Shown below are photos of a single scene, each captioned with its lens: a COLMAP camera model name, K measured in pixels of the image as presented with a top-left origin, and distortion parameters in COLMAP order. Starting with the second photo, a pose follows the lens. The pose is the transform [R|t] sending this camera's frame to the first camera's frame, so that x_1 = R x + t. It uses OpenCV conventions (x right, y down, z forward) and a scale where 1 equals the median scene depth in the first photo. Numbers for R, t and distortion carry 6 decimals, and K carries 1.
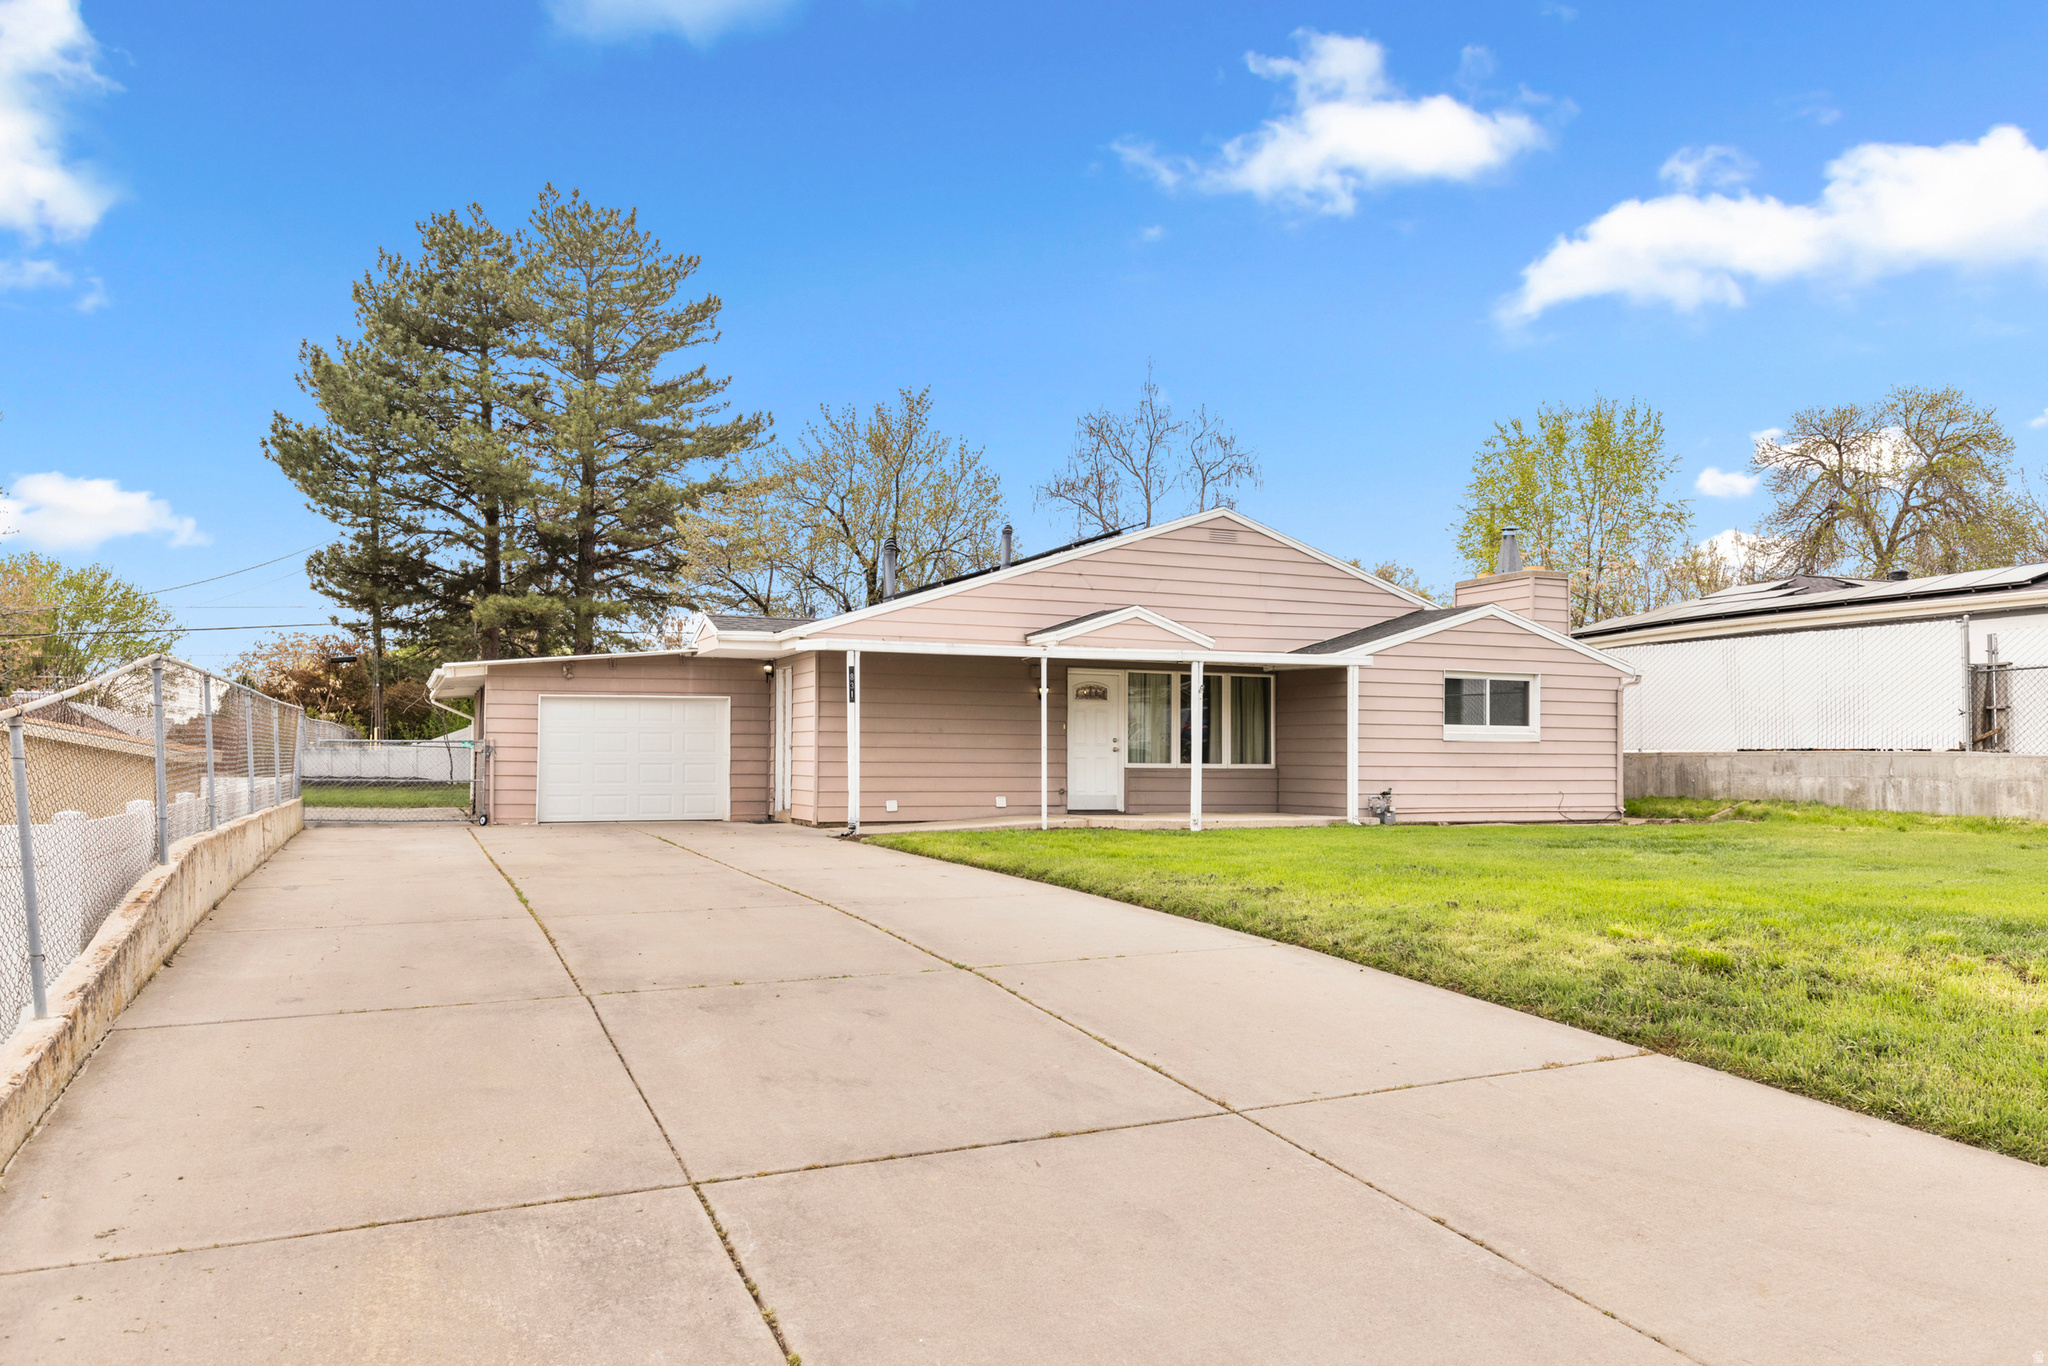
lens RADIAL K [[1477.3, 0, 1007.5], [0, 1477.3, 663.3], [0, 0, 1]] dist [-0.006267, -0.003739]
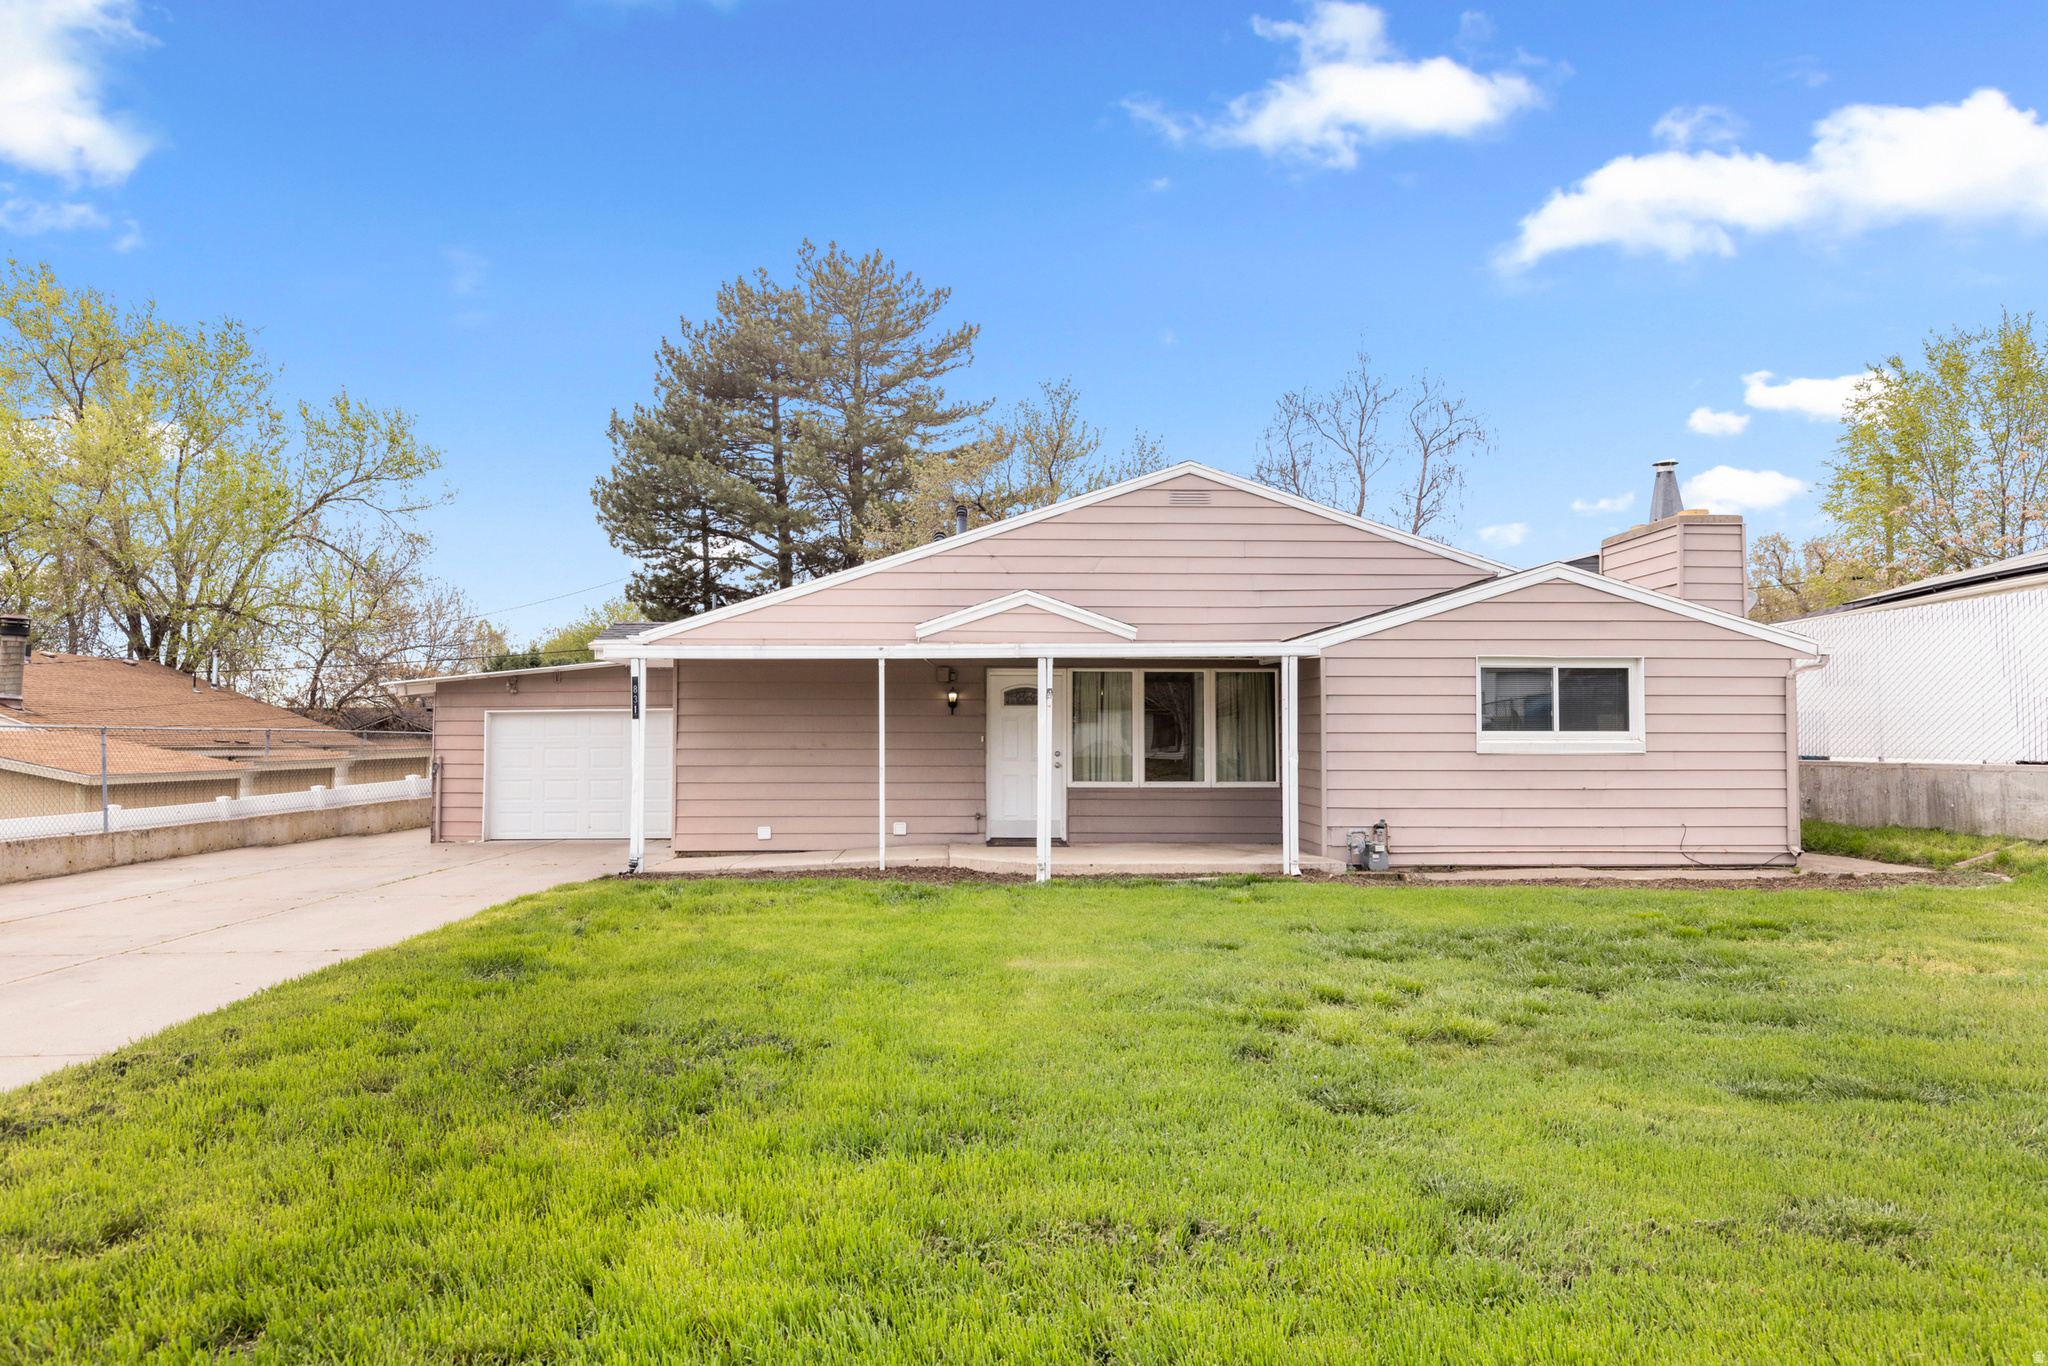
lens RADIAL K [[1247.1, 0, 1013.7], [0, 1247.1, 645.5], [0, 0, 1]] dist [-0.001947, 0.003068]
pose [[0.930087, -0.034823, -0.365685, 0.299824], [0.030210, 0.999375, -0.018332, 0.003352], [0.366095, 0.006003, 0.930558, 0.332515]]
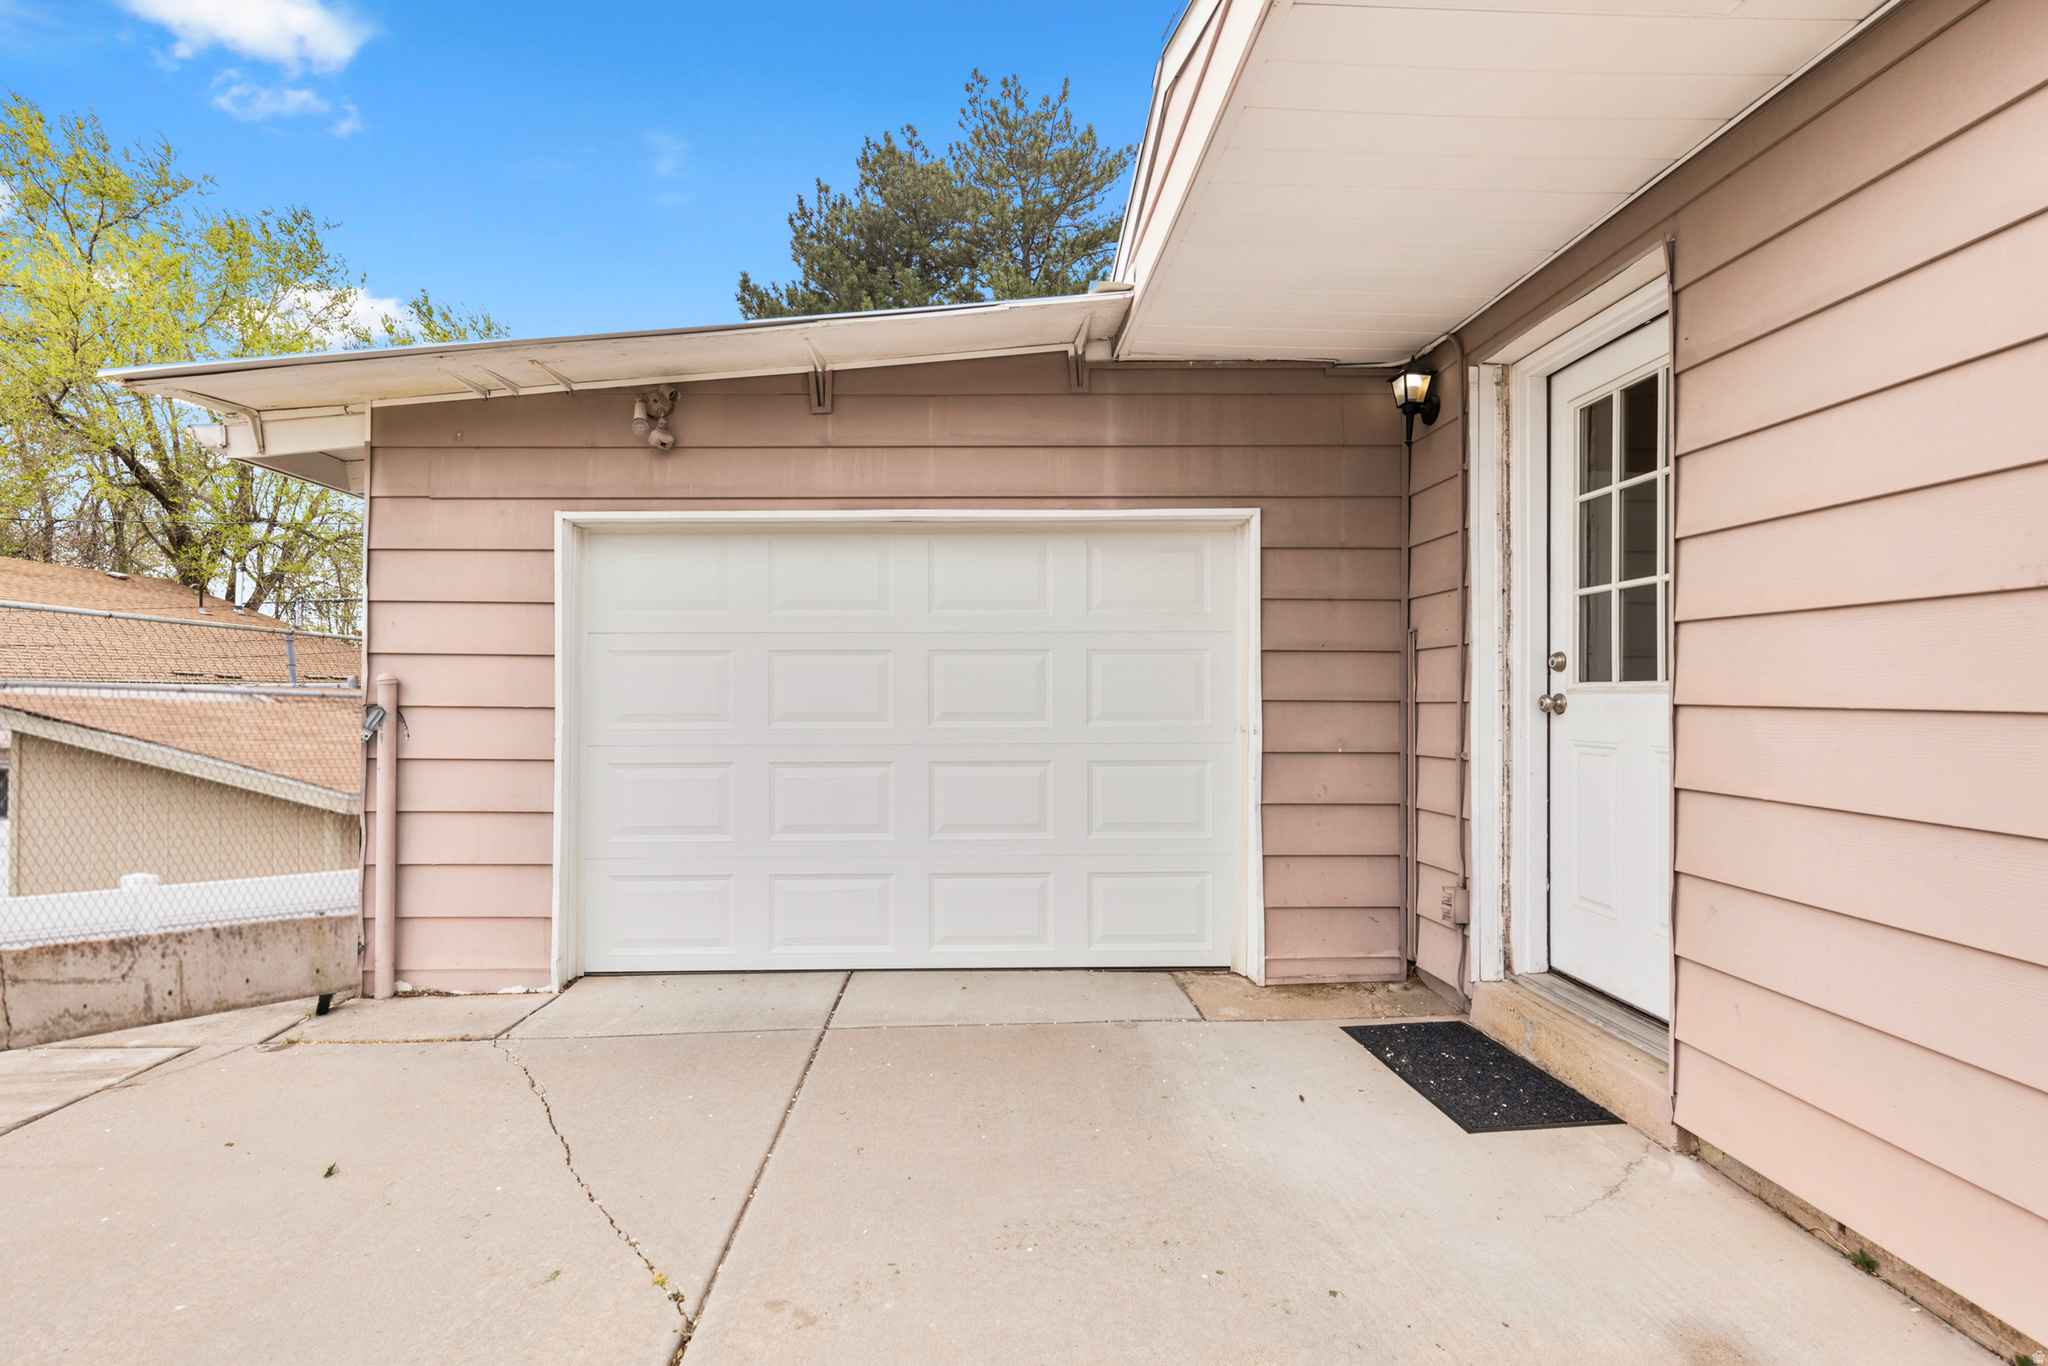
lens RADIAL K [[926.6, 0, 1009.9], [0, 926.6, 672.0], [0, 0, 1]] dist [0.004593, -0.000631]
pose [[0.935916, -0.012556, -0.352000, -0.169570], [0.026930, 0.998990, 0.035968, 0.043851], [0.351193, -0.043143, 0.935309, 0.818586]]
